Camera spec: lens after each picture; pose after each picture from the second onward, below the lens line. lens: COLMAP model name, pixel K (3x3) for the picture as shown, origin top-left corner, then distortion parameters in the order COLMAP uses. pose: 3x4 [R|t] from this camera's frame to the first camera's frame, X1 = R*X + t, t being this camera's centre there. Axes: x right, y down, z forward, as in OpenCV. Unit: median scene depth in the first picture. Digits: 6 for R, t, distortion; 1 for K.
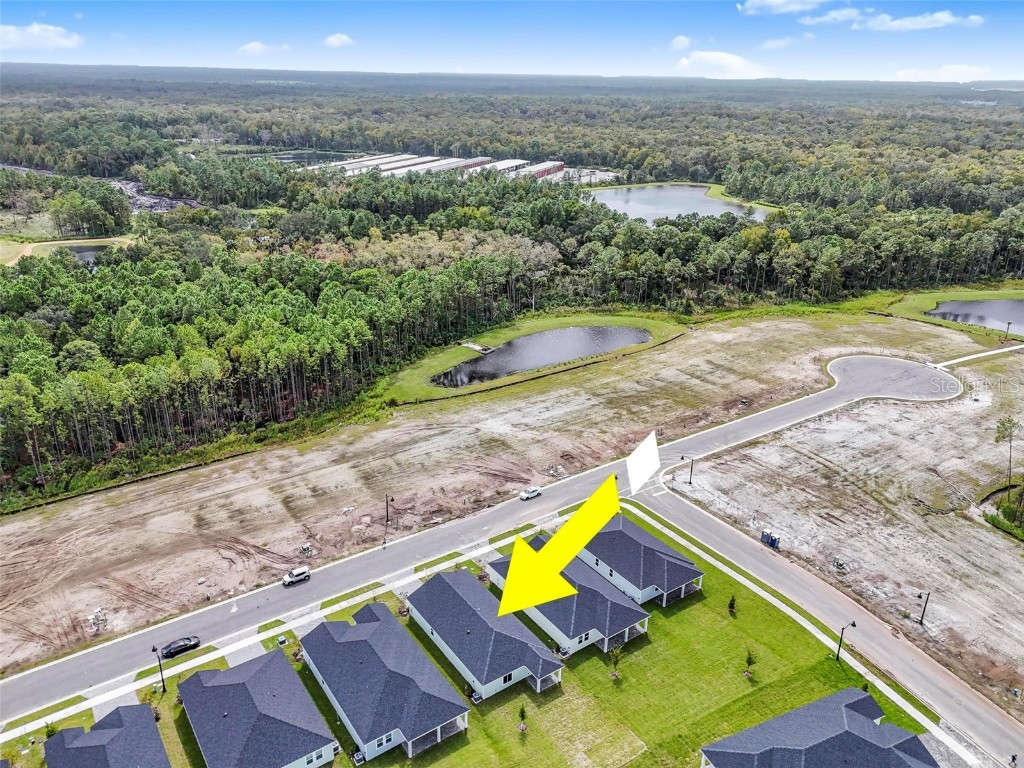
lens RADIAL K [[751.0, 0, 512.0], [0, 751.0, 384.0], [0, 0, 1]] dist [0.083257, -0.093383]
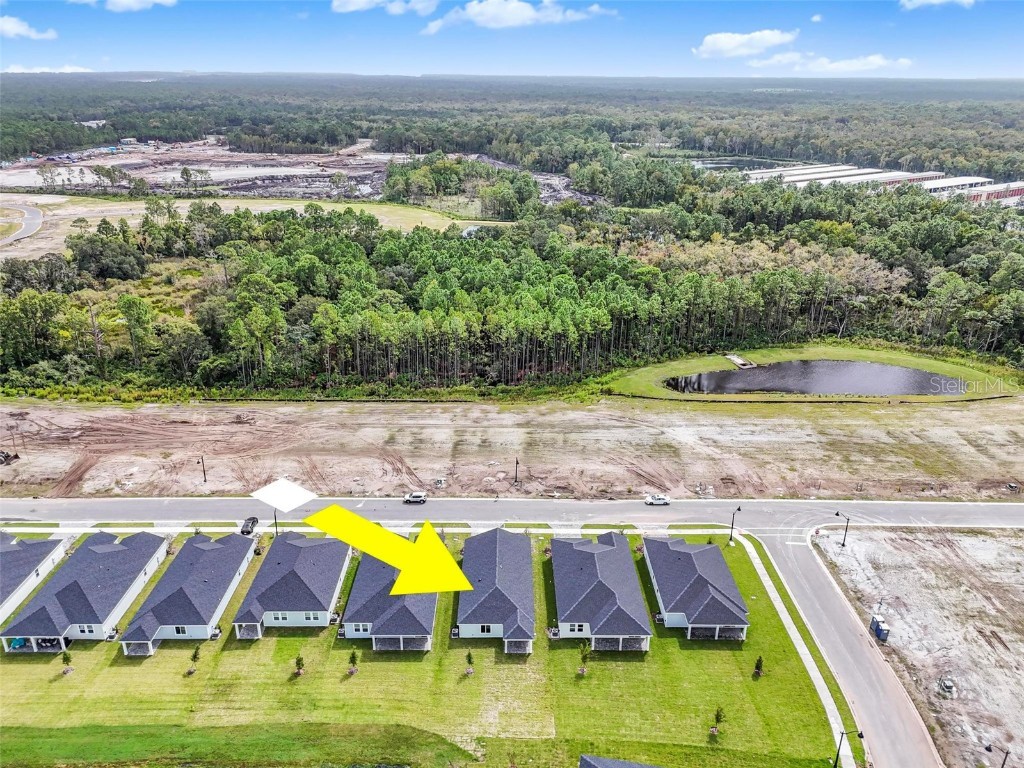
lens RADIAL K [[751.0, 0, 512.0], [0, 751.0, 384.0], [0, 0, 1]] dist [0.083257, -0.093383]
pose [[0.821168, 0.208386, -0.531279, 0.313739], [-0.213433, 0.975533, 0.052746, -0.012608], [0.529272, 0.070079, 0.845553, 0.044137]]
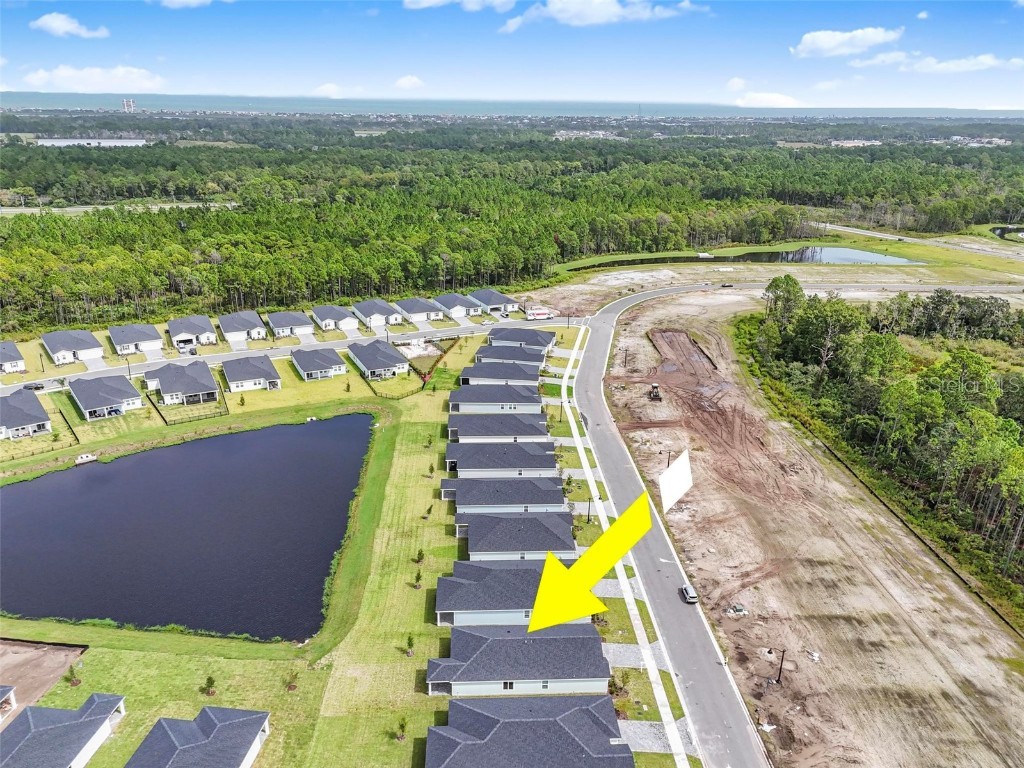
lens RADIAL K [[751.0, 0, 512.0], [0, 751.0, 384.0], [0, 0, 1]] dist [0.083257, -0.093383]
pose [[-0.530012, 0.273814, -0.802566, 0.418512], [-0.347288, 0.793334, 0.500012, -0.284313], [0.773613, 0.543734, -0.325384, 0.713536]]
